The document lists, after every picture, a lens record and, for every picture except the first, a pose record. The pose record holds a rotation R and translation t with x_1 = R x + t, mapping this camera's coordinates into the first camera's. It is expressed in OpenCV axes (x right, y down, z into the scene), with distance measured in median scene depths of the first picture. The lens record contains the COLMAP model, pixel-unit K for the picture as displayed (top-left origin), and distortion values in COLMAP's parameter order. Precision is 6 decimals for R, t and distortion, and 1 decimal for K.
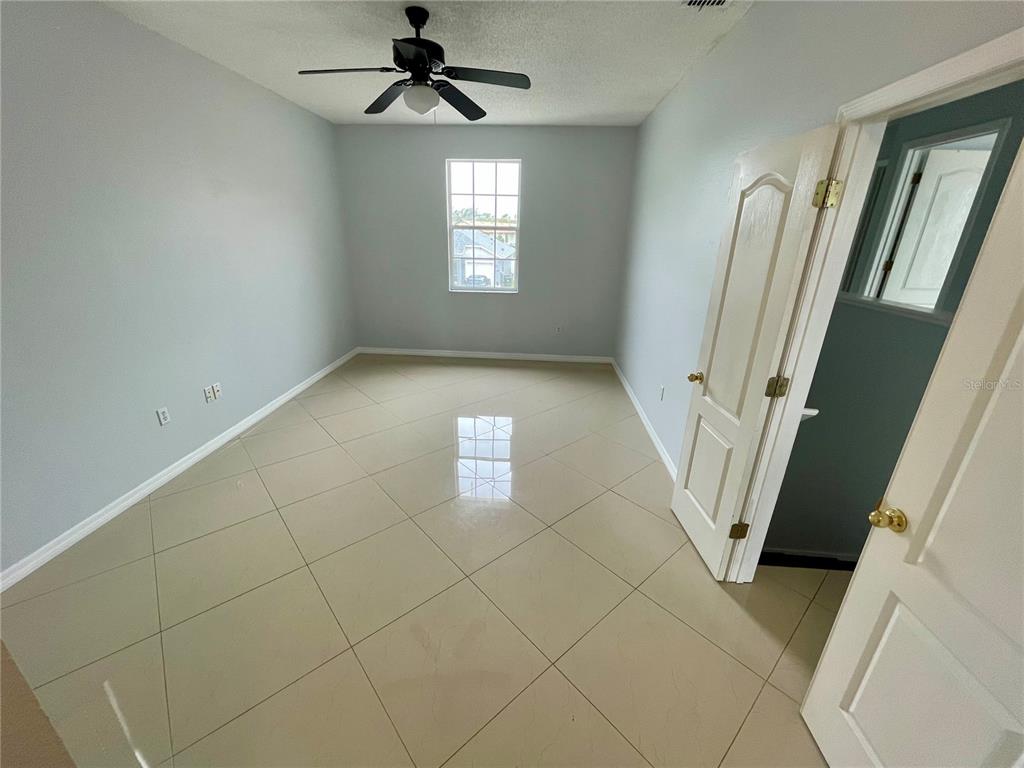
lens RADIAL K [[409.2, 0, 510.4], [0, 409.2, 380.9], [0, 0, 1]] dist [0.007076, -0.000929]
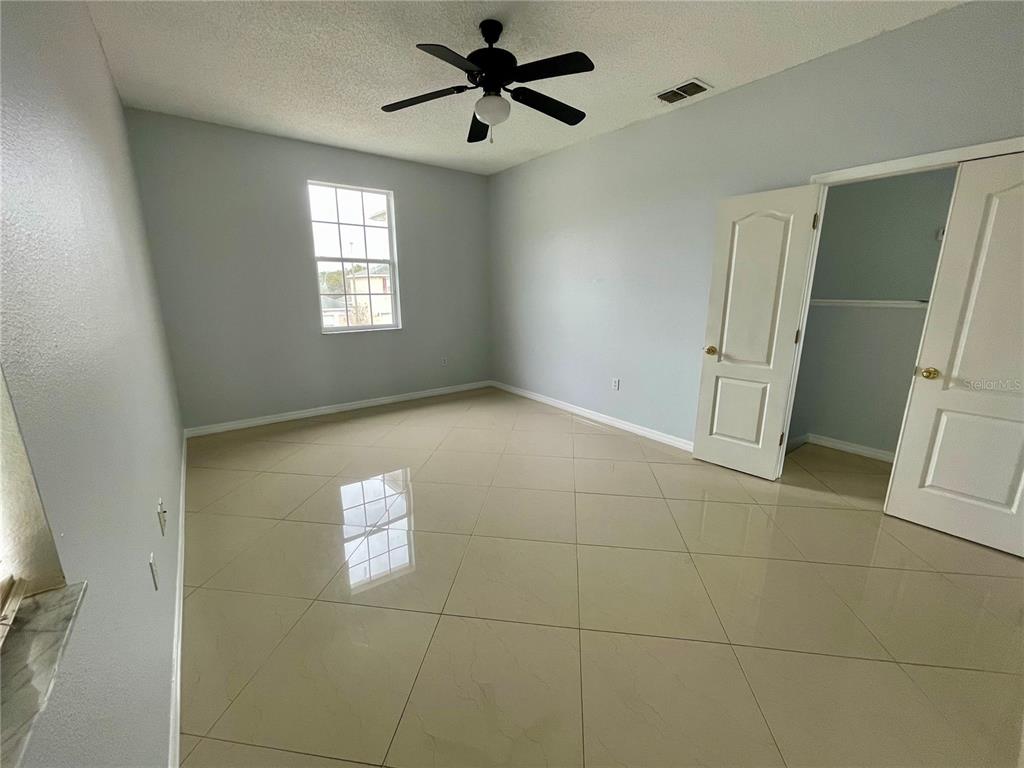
lens RADIAL K [[409.2, 0, 507.6], [0, 409.2, 383.1], [0, 0, 1]] dist [0.007076, -0.000929]
pose [[0.759999, -0.173088, 0.626451, -0.890427], [0.239906, 0.970526, -0.022894, -0.031152], [-0.604025, 0.167689, 0.779124, 0.317757]]
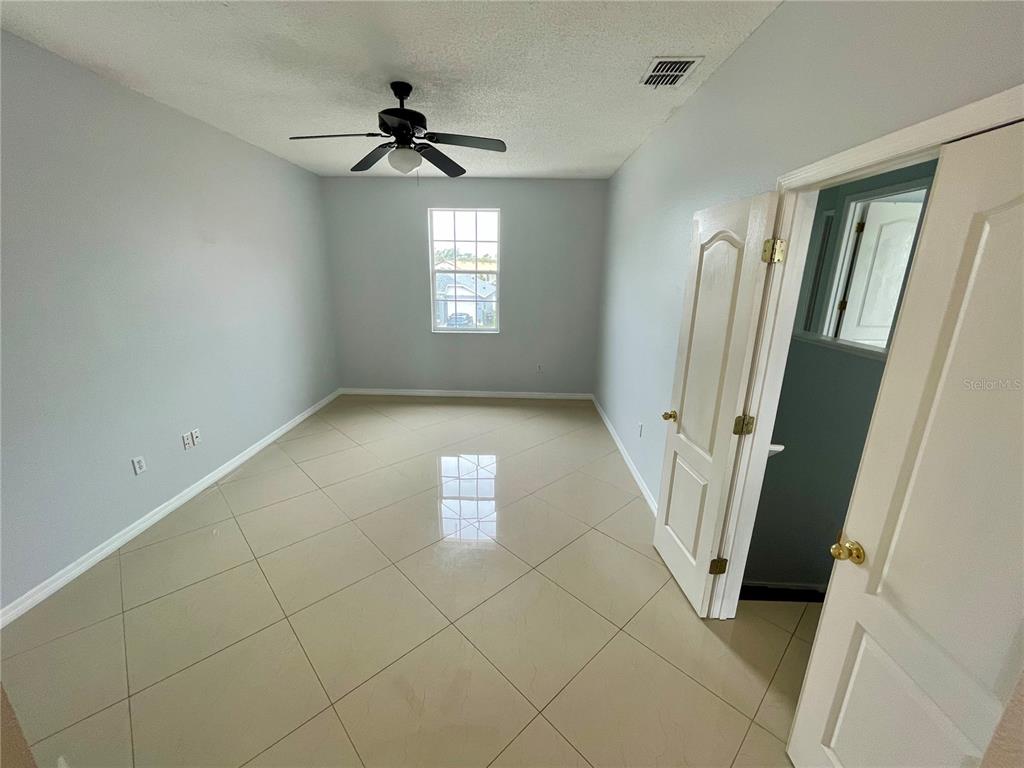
lens RADIAL K [[409.2, 0, 508.5], [0, 409.2, 382.8], [0, 0, 1]] dist [0.007076, -0.000929]
pose [[0.999160, -0.017980, 0.036831, 0.003474], [0.020931, 0.996464, -0.081378, -0.014498], [-0.035238, 0.082080, 0.996003, -0.030823]]
